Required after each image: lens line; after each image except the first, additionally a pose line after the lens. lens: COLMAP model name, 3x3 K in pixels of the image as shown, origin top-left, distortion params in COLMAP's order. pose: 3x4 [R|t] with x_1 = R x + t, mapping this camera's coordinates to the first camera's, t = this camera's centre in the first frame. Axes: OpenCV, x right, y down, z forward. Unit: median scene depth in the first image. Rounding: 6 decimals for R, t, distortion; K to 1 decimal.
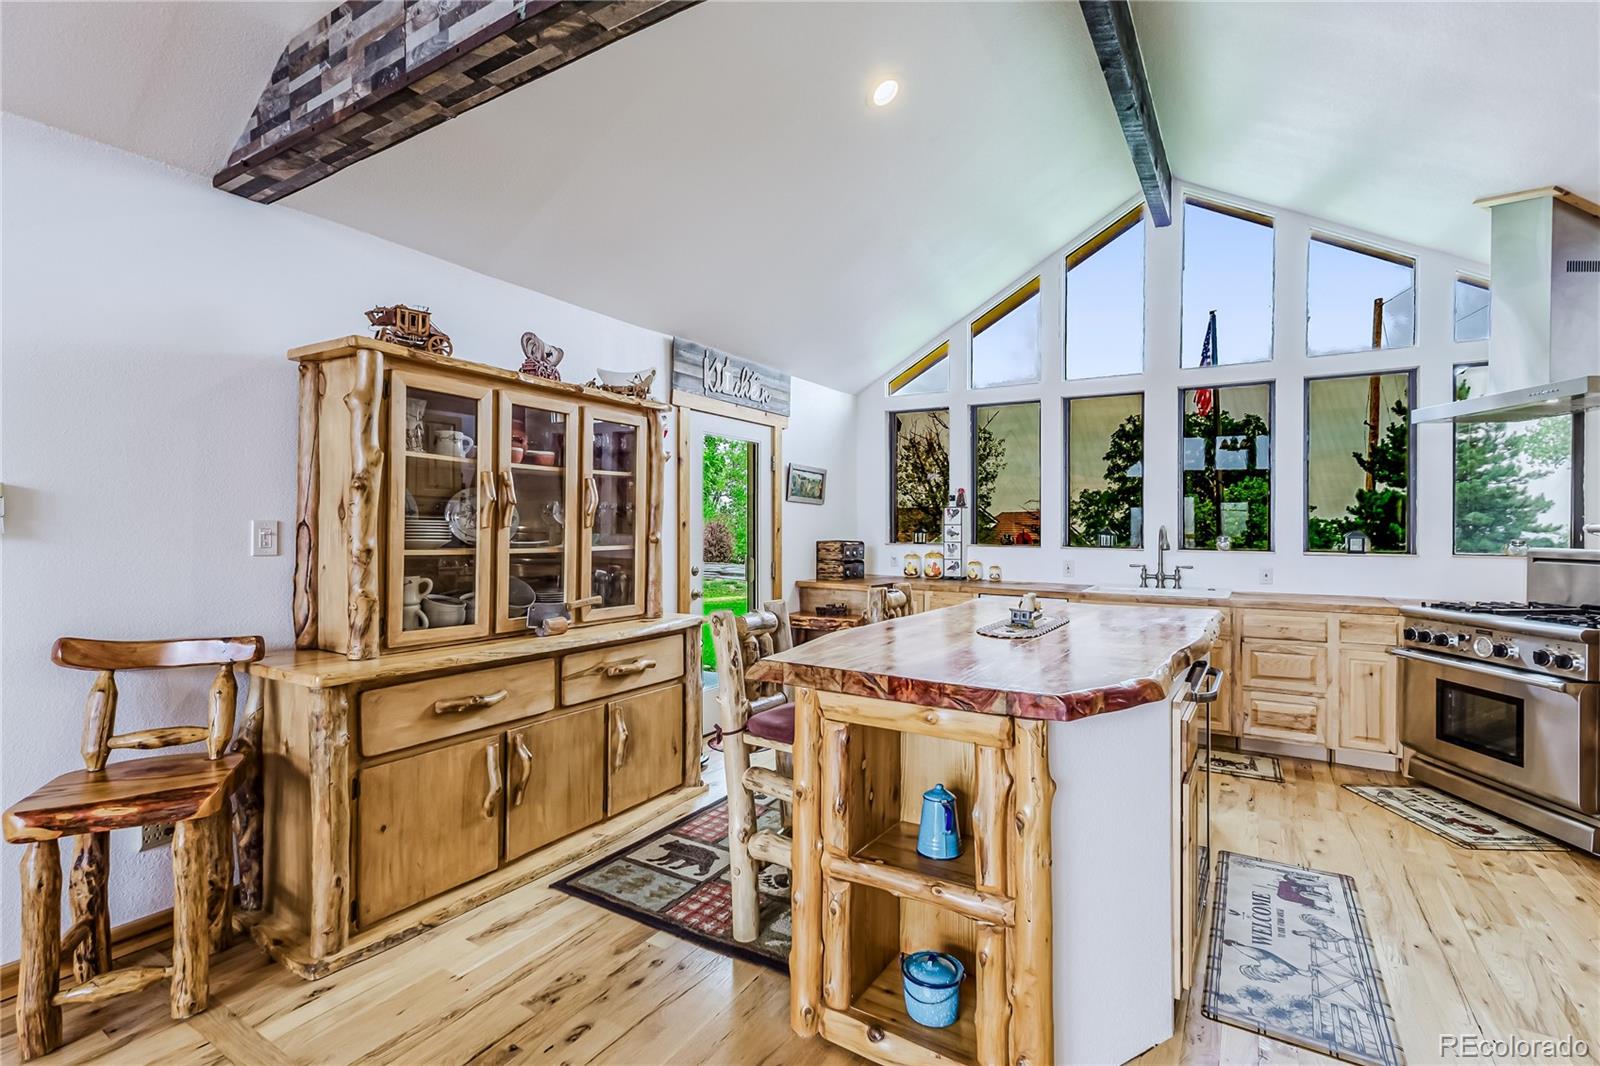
lens RADIAL K [[732.6, 0, 806.0], [0, 732.6, 528.9], [0, 0, 1]] dist [-0.001175, 0.002851]
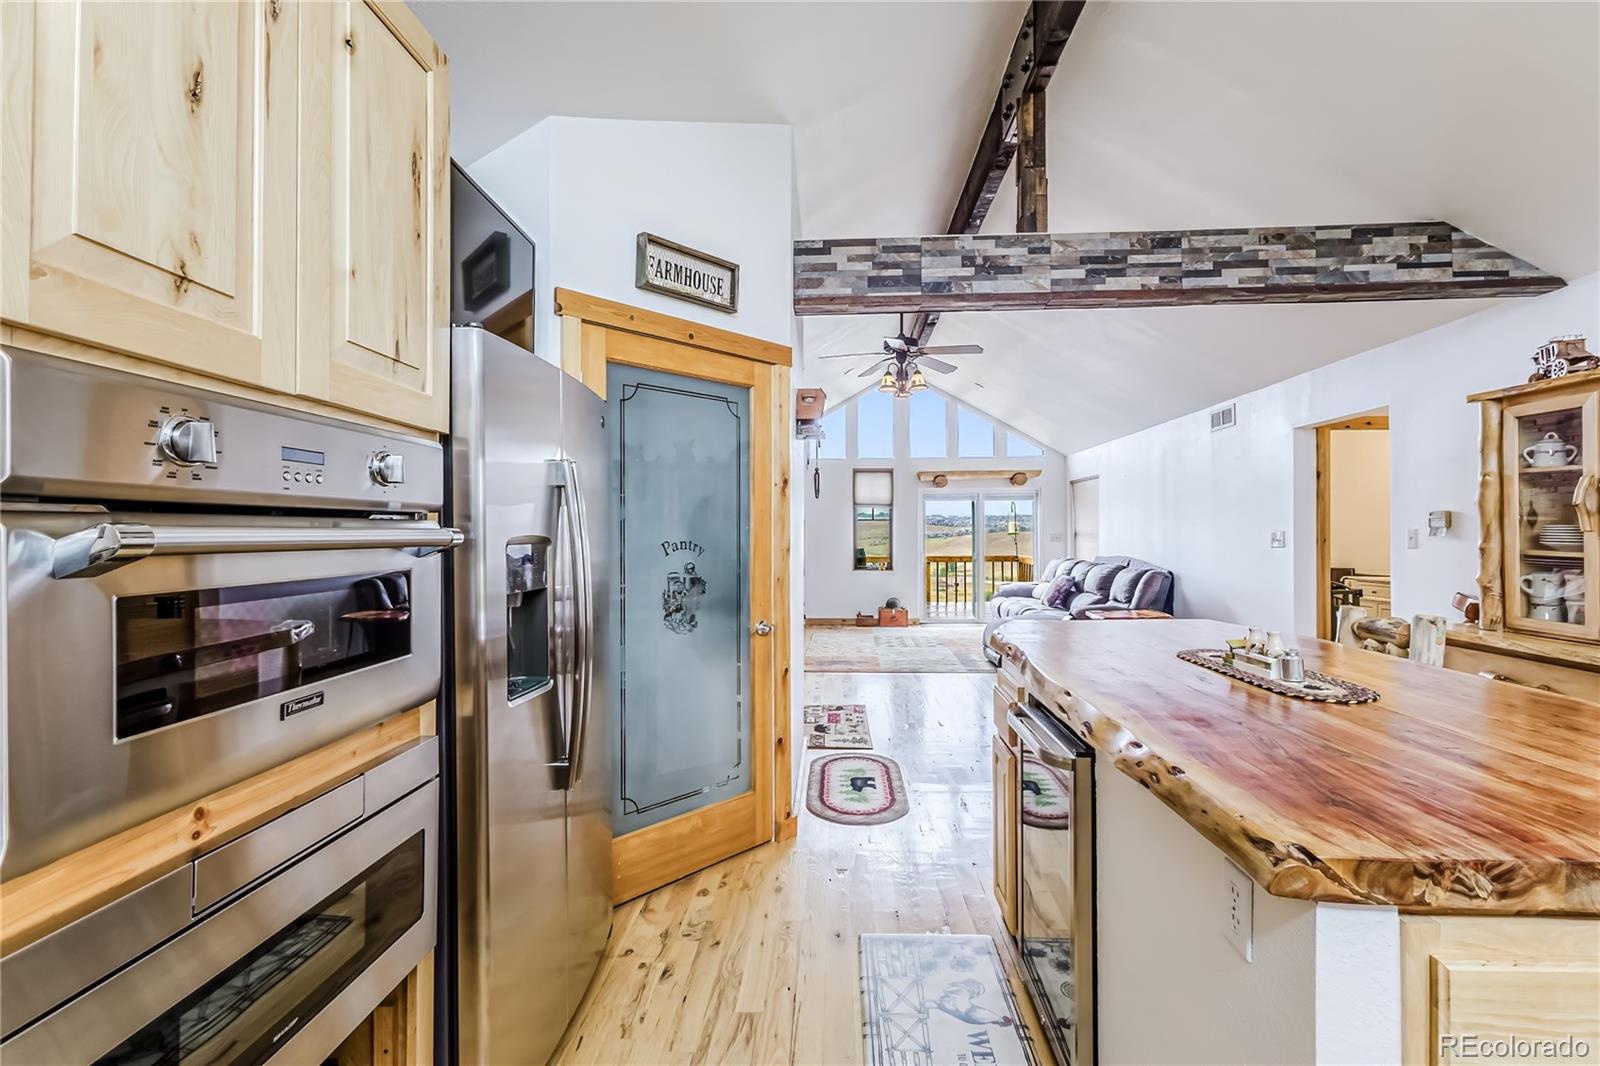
lens RADIAL K [[732.6, 0, 804.4], [0, 732.6, 536.6], [0, 0, 1]] dist [-0.001175, 0.002851]
pose [[-0.873875, 0.005480, -0.486121, 0.671255], [0.005753, 0.999983, 0.000930, -0.001251], [0.486117, -0.001984, -0.873891, 0.917503]]
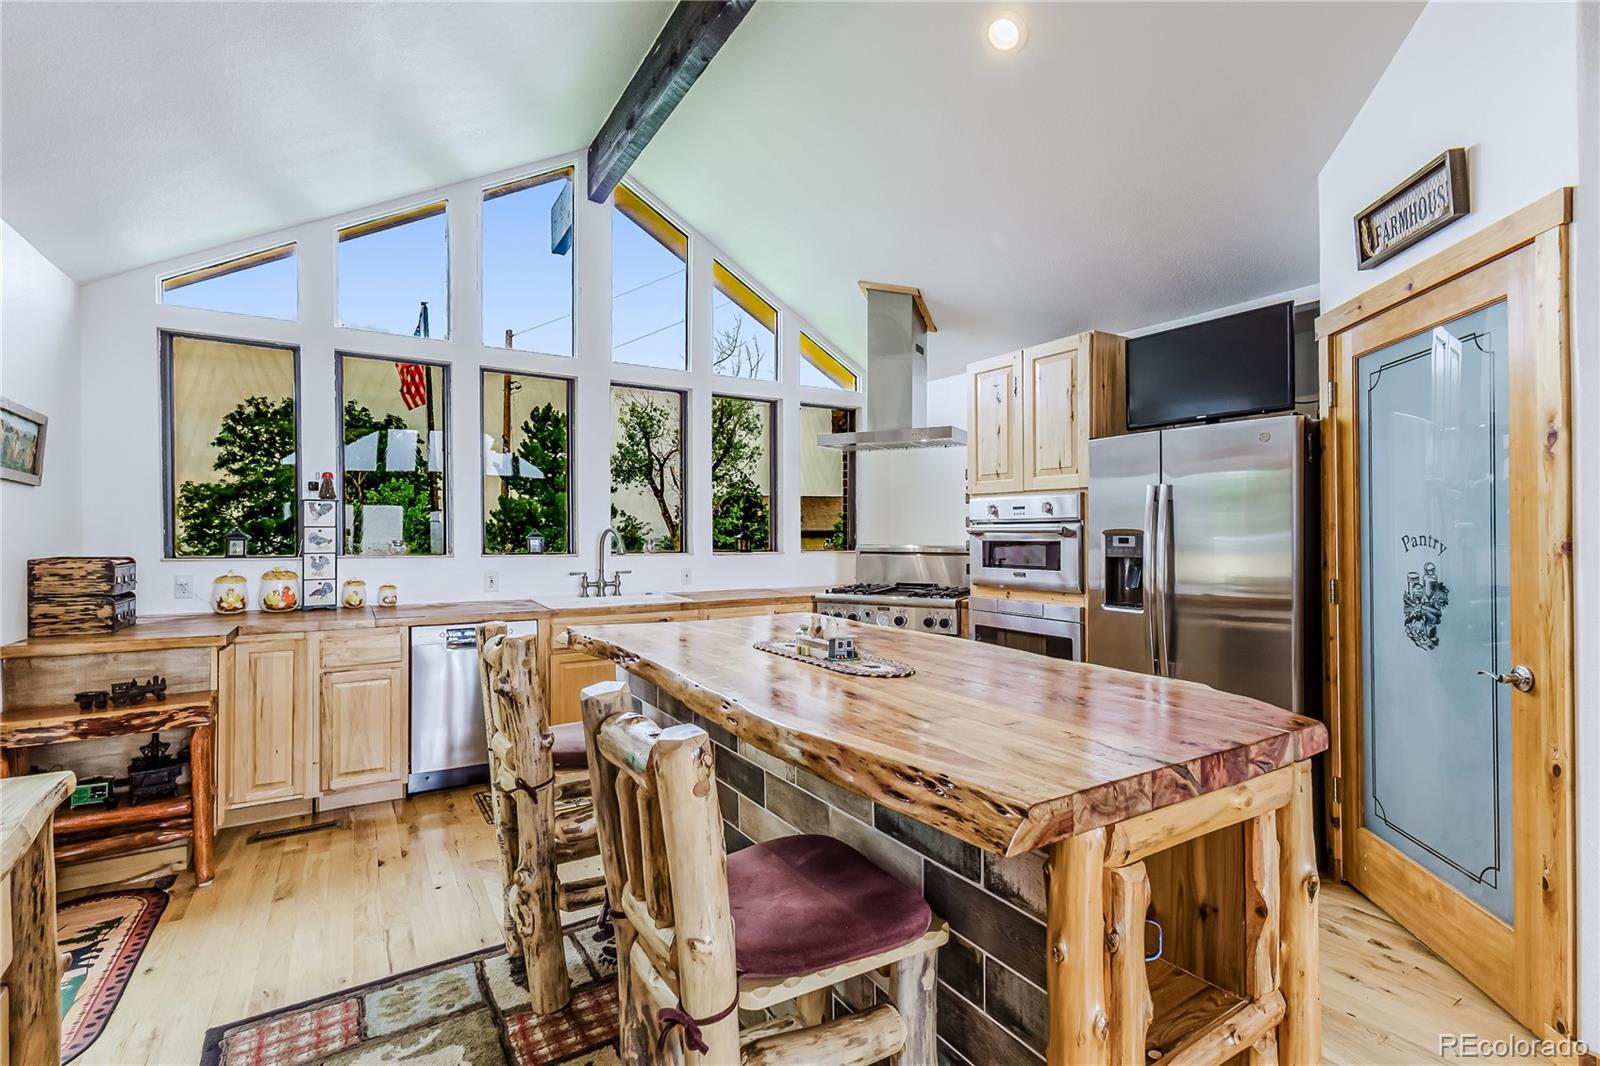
lens RADIAL K [[732.6, 0, 806.5], [0, 732.6, 528.7], [0, 0, 1]] dist [-0.001175, 0.002851]
pose [[0.439584, -0.000492, 0.898202, -0.275005], [0.002800, 0.999996, -0.000822, -0.003130], [-0.898197, 0.002877, 0.439583, 0.443398]]
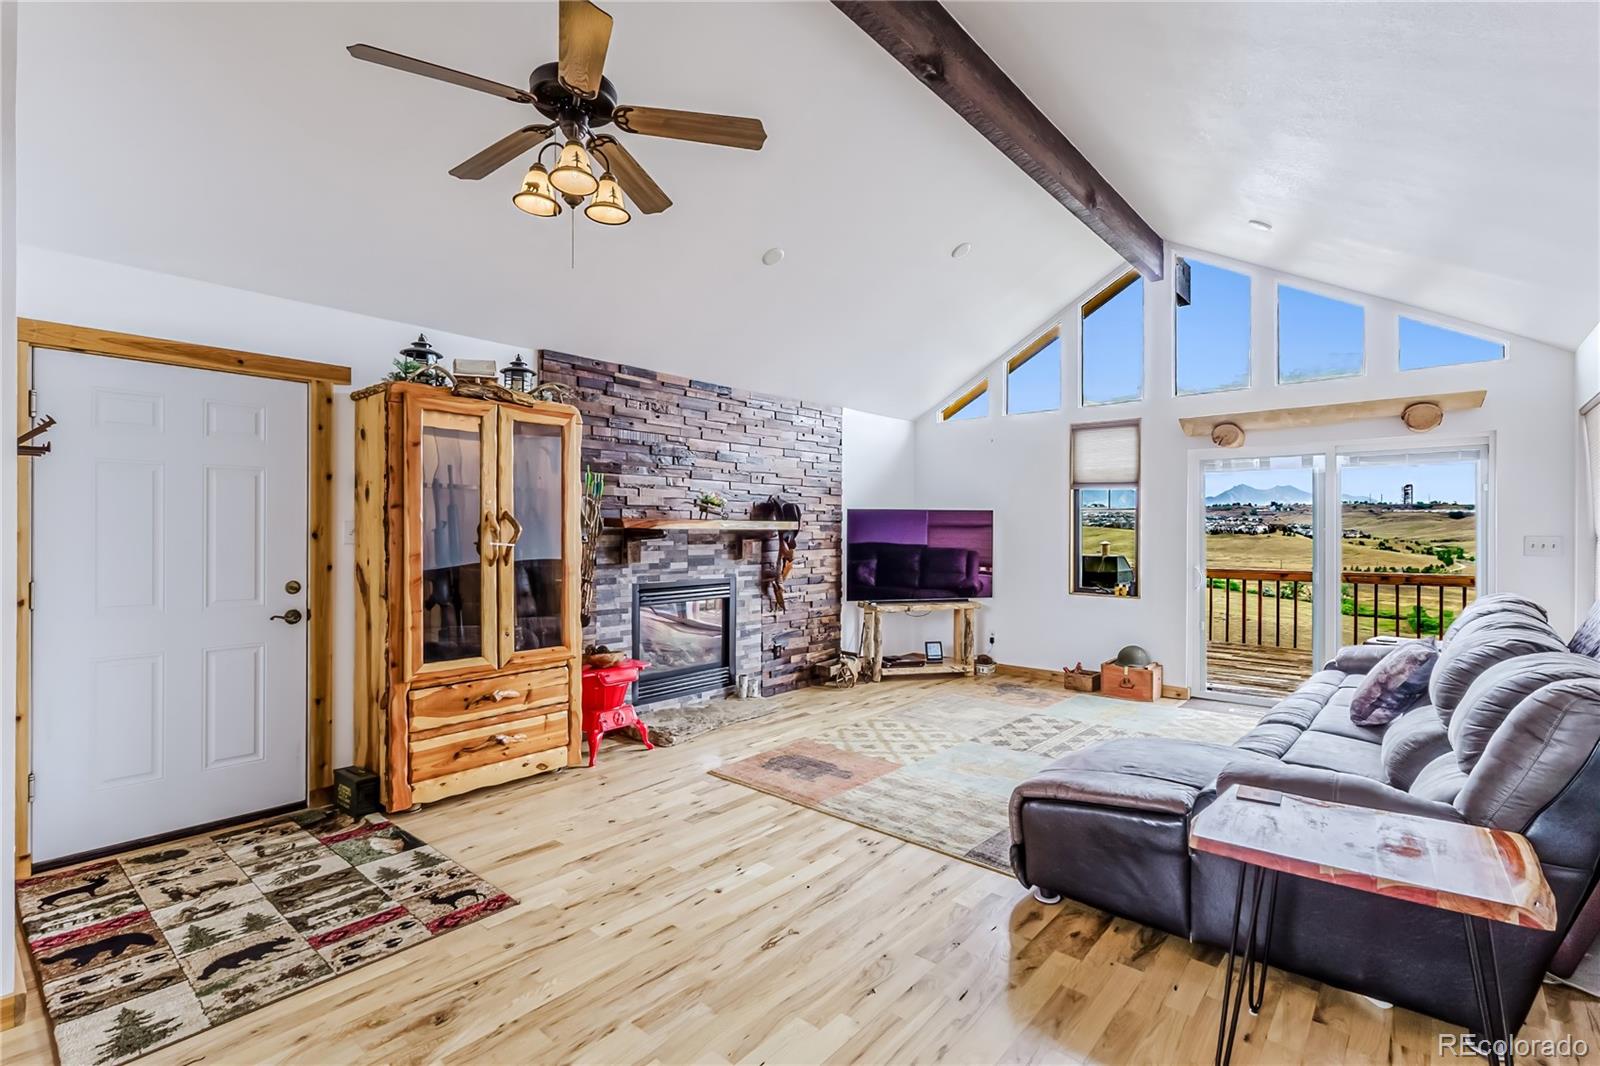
lens RADIAL K [[732.6, 0, 802.4], [0, 732.6, 532.9], [0, 0, 1]] dist [-0.001175, 0.002851]
pose [[-0.987079, -0.003755, 0.160191, -0.443177], [-0.003746, 0.999993, 0.000362, -0.005579], [-0.160192, -0.000243, -0.987086, 0.362273]]
